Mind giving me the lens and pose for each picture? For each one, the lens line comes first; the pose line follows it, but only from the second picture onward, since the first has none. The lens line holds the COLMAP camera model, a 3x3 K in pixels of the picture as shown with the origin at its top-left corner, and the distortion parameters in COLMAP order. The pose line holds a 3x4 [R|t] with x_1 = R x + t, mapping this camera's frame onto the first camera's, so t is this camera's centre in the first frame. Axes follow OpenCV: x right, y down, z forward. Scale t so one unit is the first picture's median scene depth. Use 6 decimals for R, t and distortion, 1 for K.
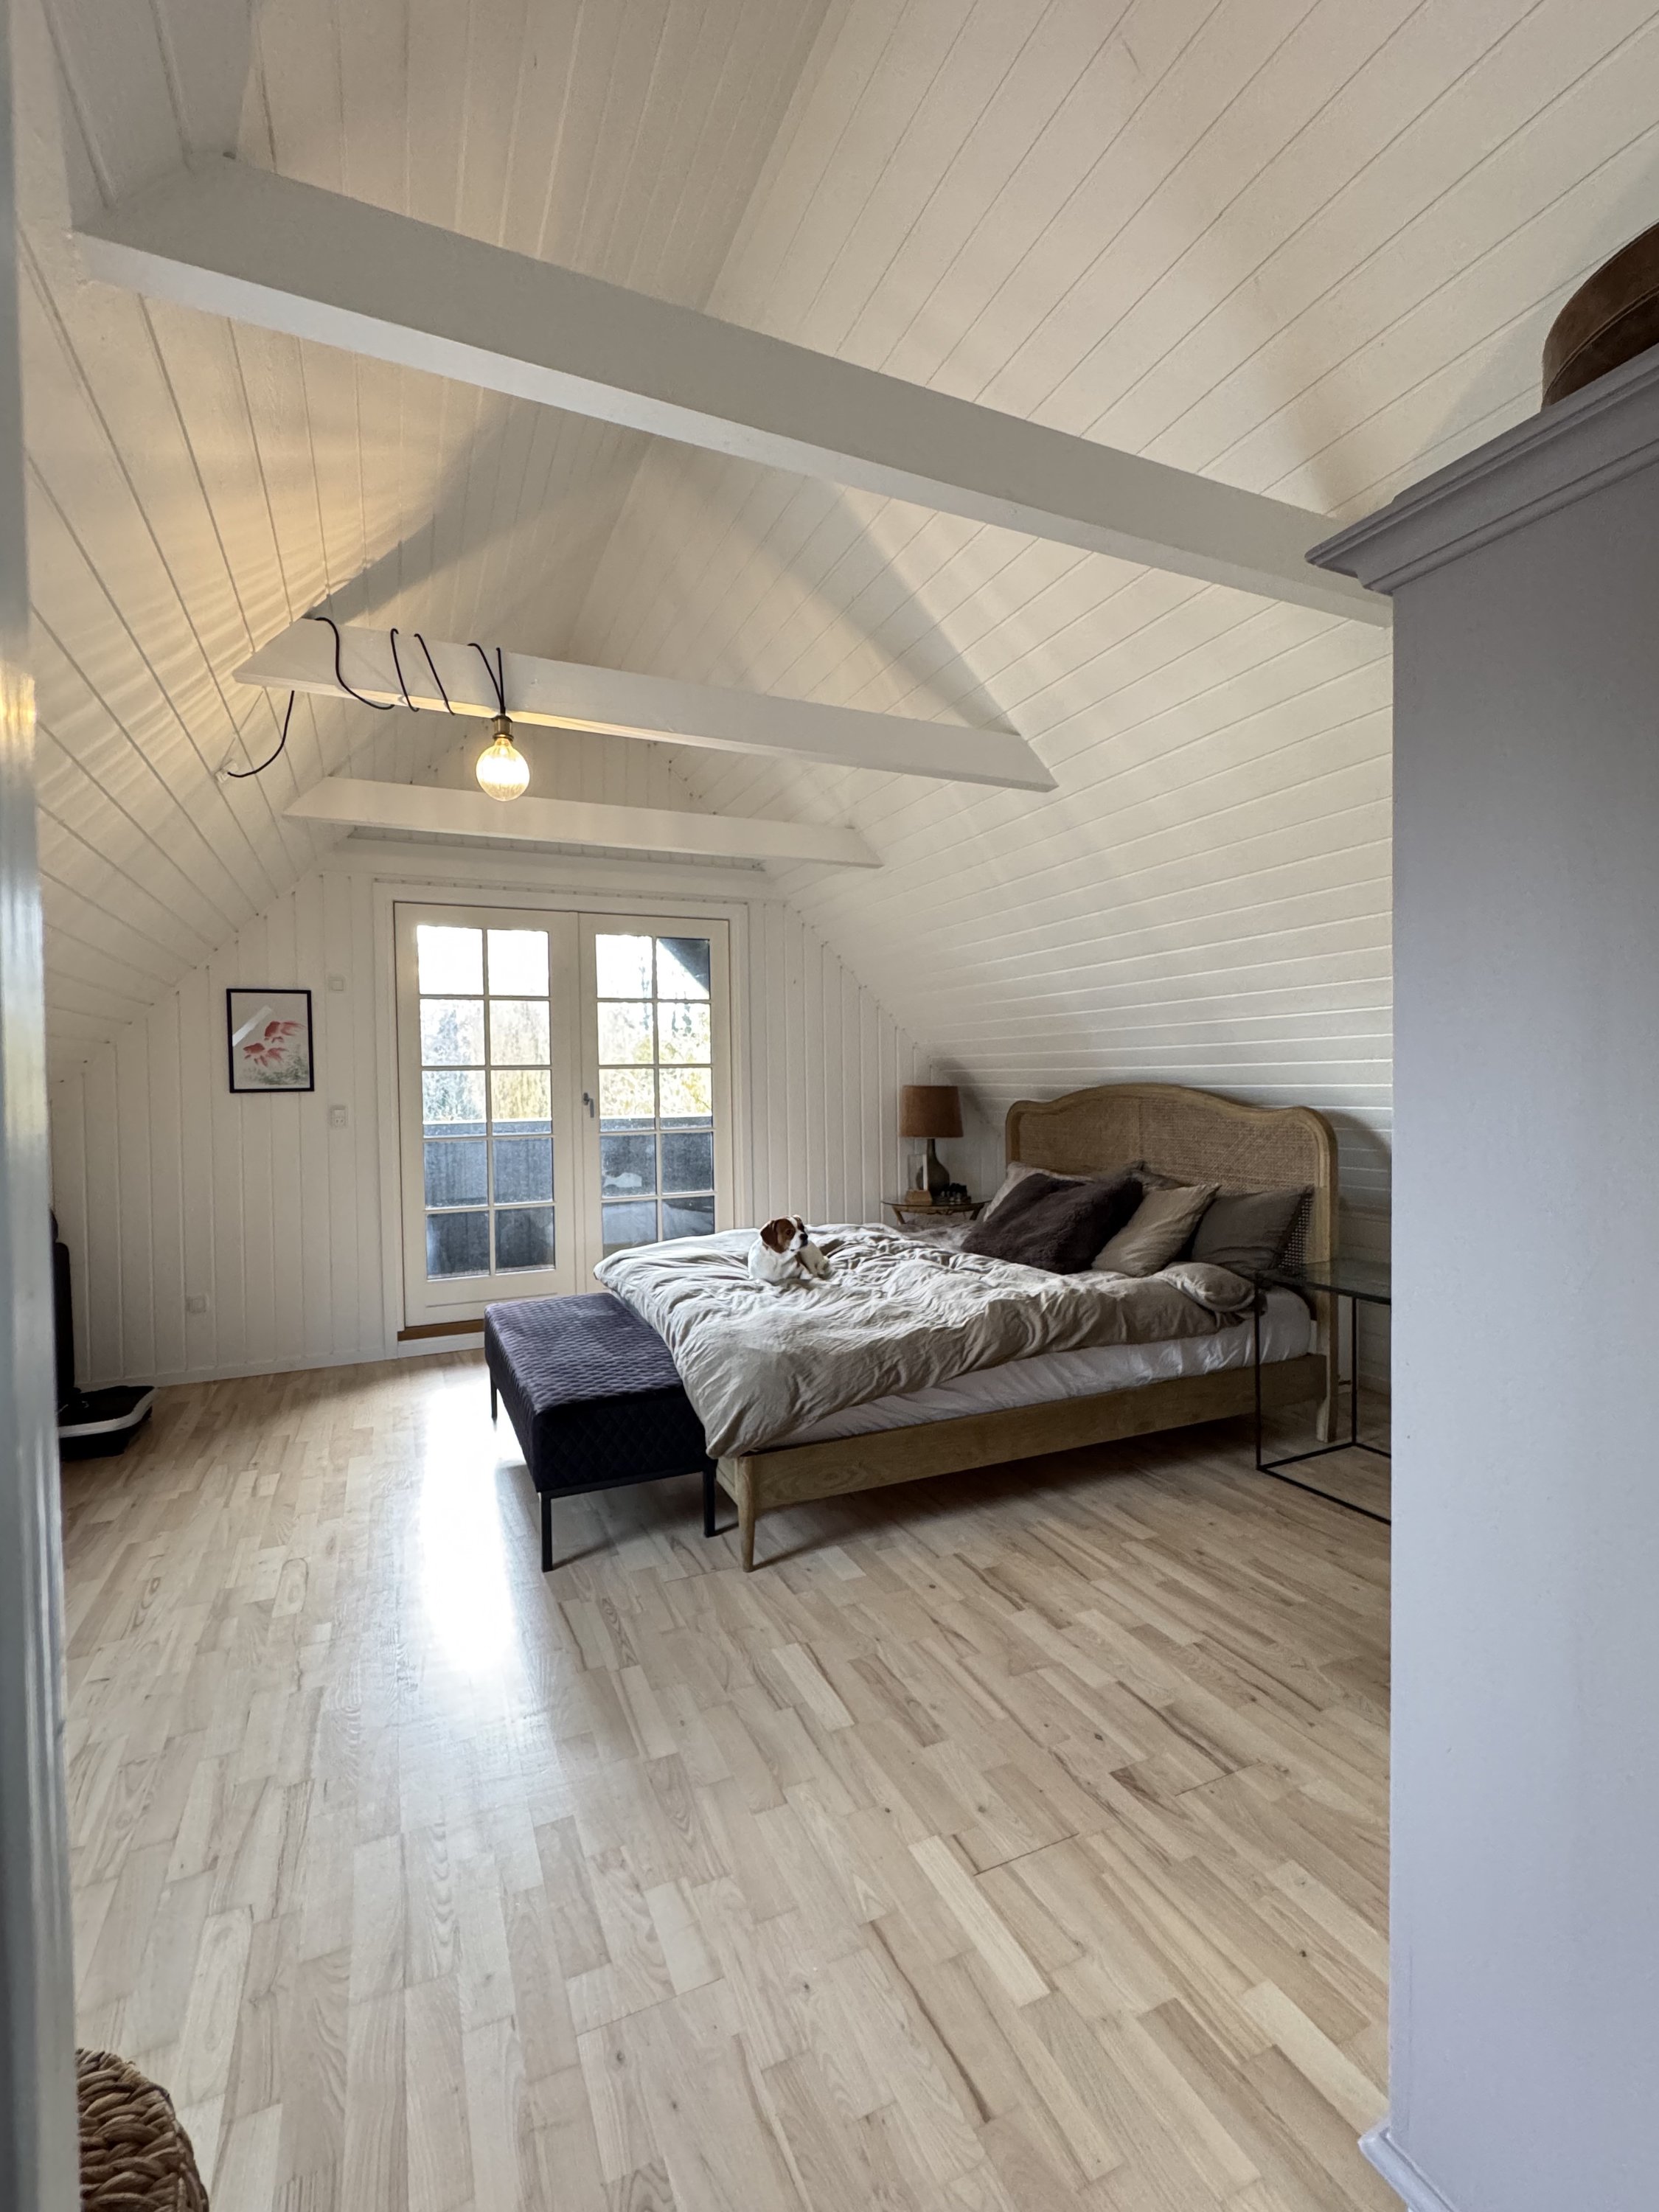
lens RADIAL K [[971.2, 0, 823.4], [0, 971.2, 1103.4], [0, 0, 1]] dist [0.001153, 0.000015]
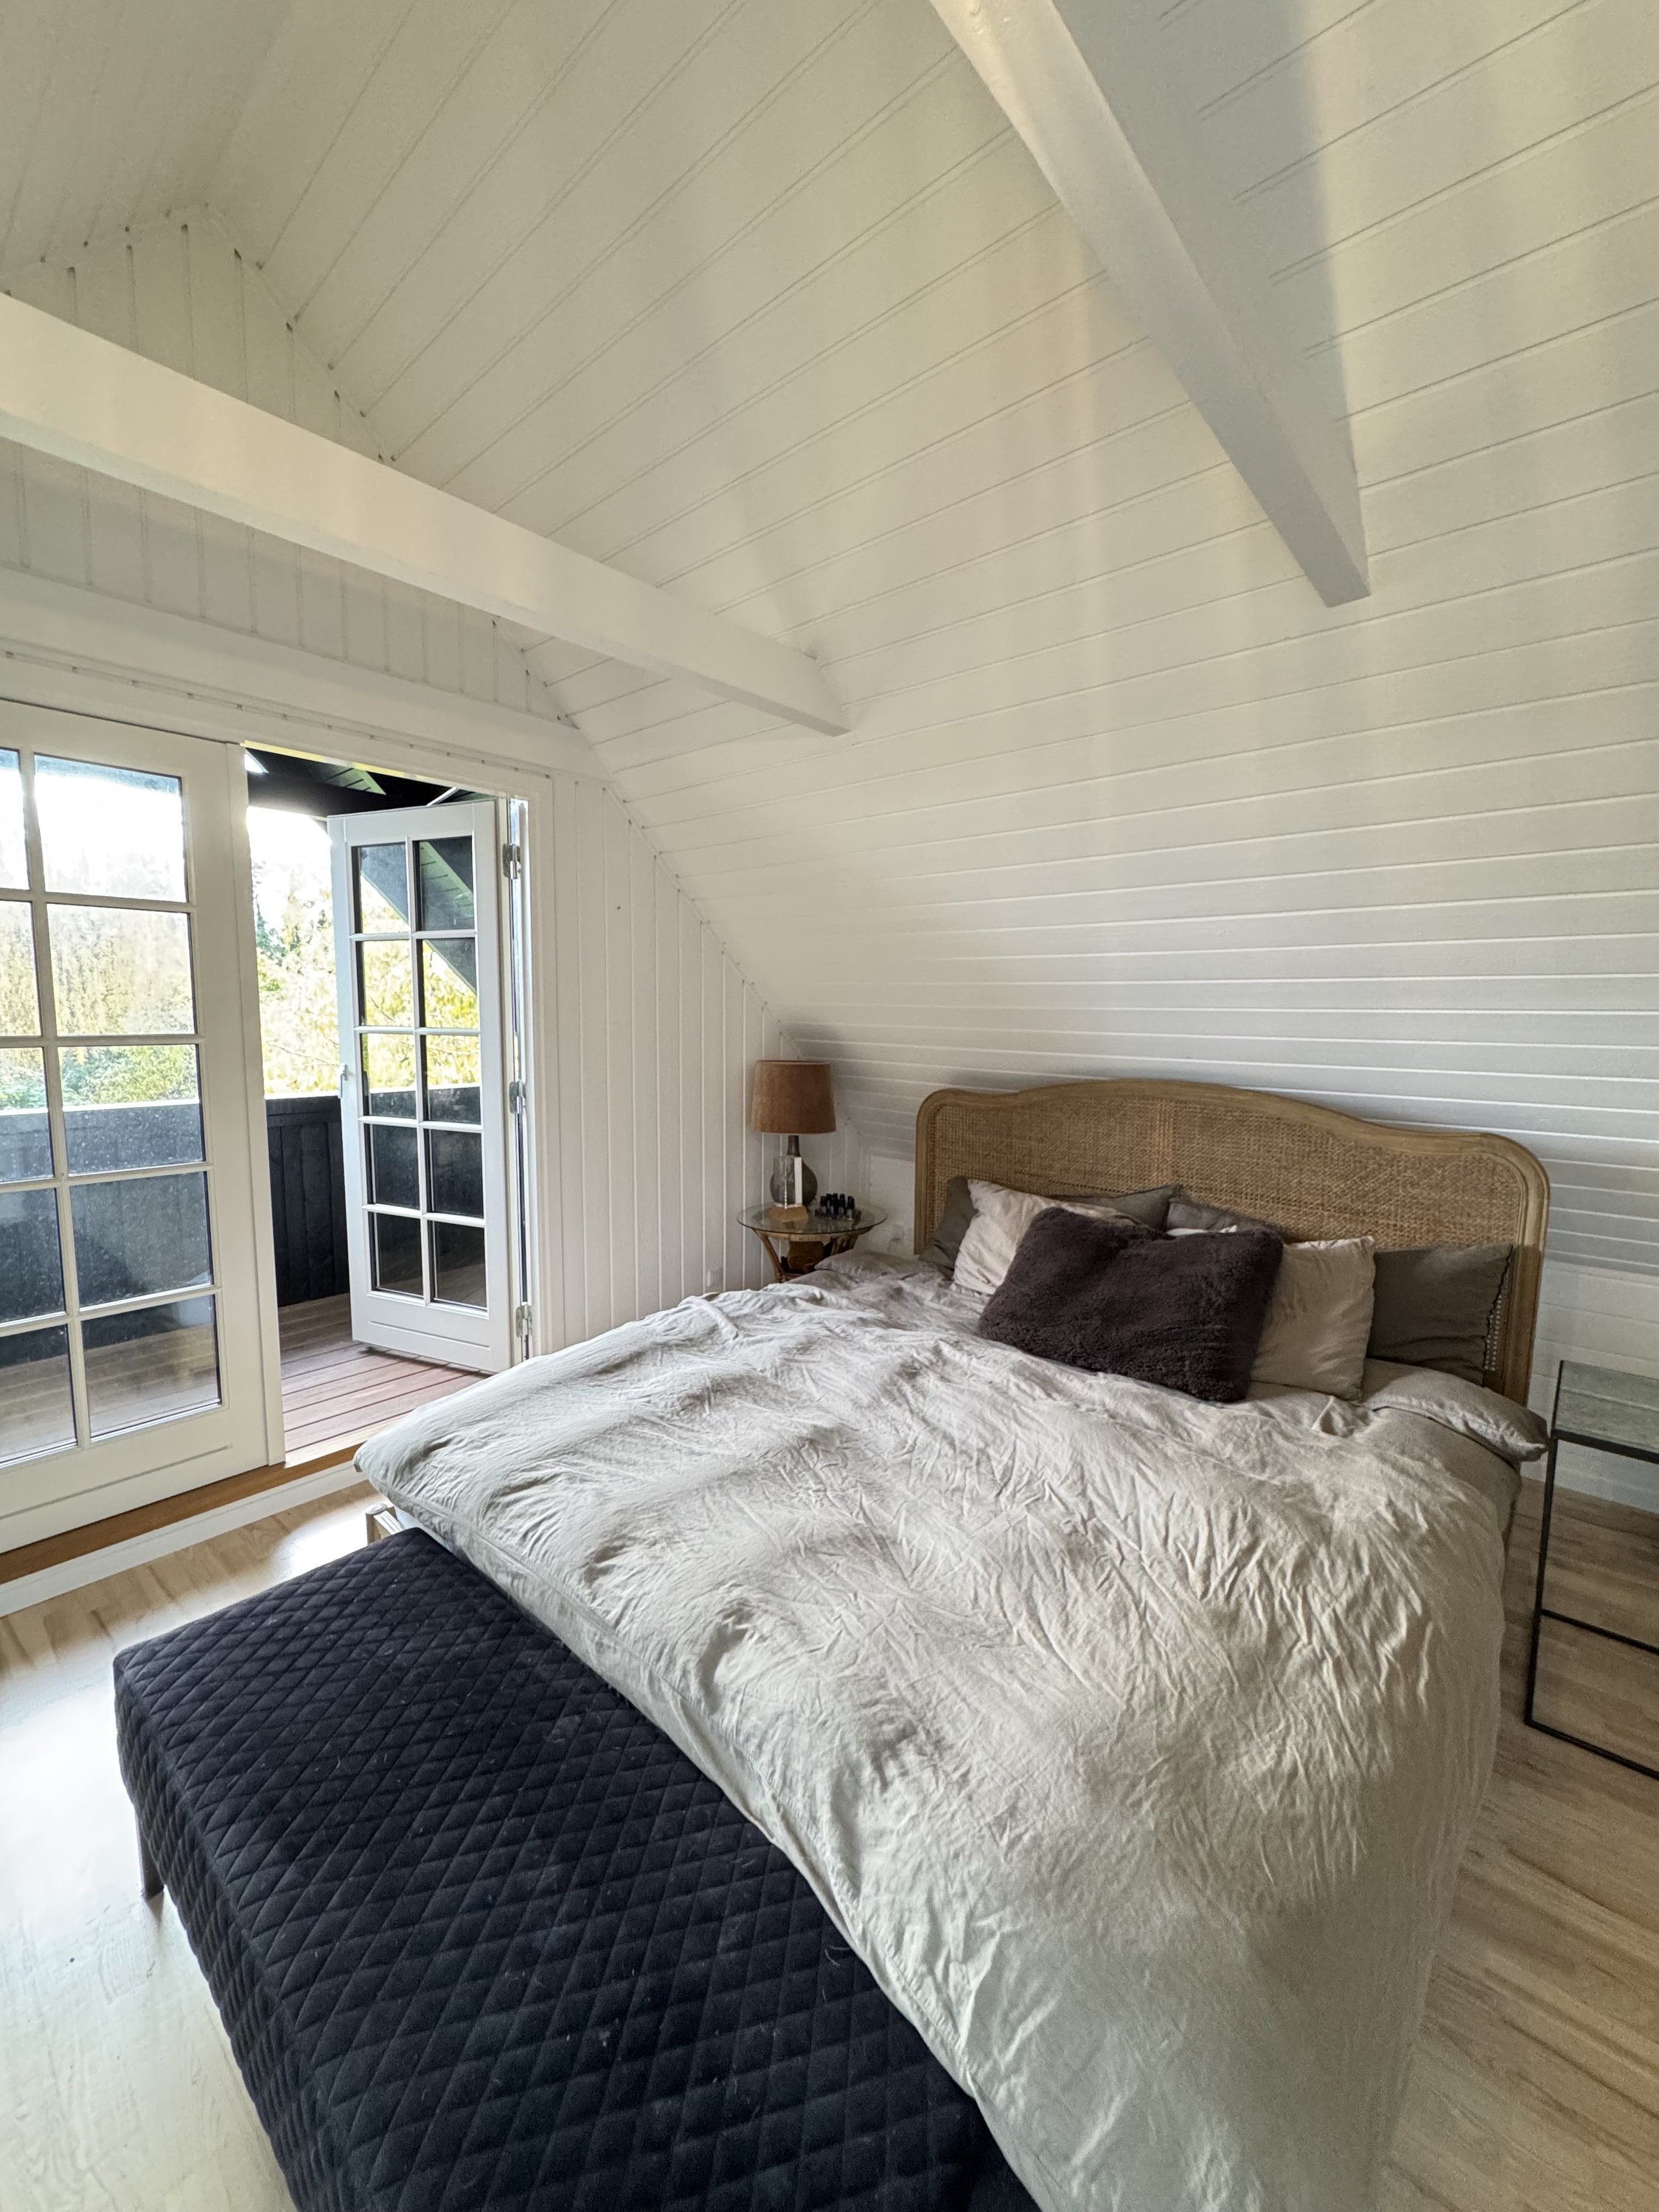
lens RADIAL K [[881.4, 0, 838.0], [0, 881.4, 1108.8], [0, 0, 1]] dist [-0.002699, -0.000238]
pose [[0.905995, -0.021445, 0.422744, -0.171196], [-0.014166, 0.996620, 0.080917, -0.044617], [-0.423051, -0.079299, 0.902629, 0.431317]]
